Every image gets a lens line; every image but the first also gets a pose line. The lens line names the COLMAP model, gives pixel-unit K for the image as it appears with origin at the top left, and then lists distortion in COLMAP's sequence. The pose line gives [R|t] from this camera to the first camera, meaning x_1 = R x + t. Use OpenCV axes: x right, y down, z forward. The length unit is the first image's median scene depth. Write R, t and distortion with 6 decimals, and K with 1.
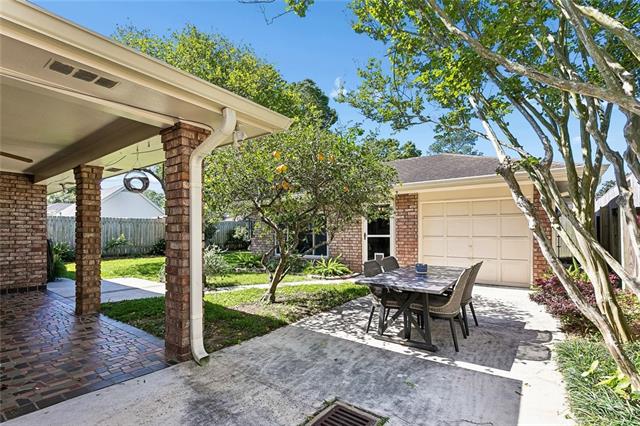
lens RADIAL K [[310.2, 0, 321.3], [0, 310.2, 229.9], [0, 0, 1]] dist [-0.000320, -0.000305]
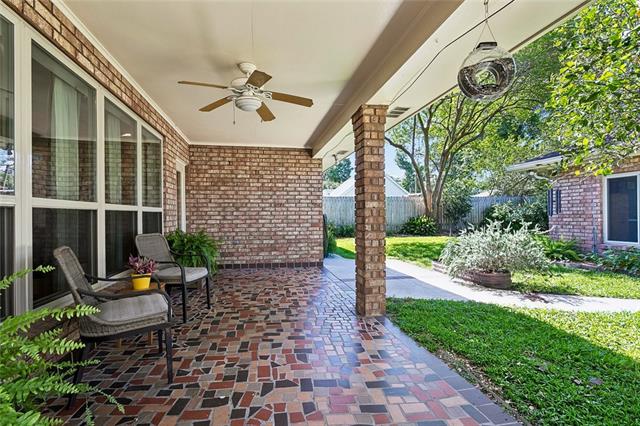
lens RADIAL K [[310.2, 0, 320.0], [0, 310.2, 213.9], [0, 0, 1]] dist [-0.000320, -0.000305]
pose [[0.751706, -0.003014, -0.659491, -0.326280], [0.010226, 0.999923, 0.007085, 0.028054], [0.659419, -0.012070, 0.751679, 0.343385]]
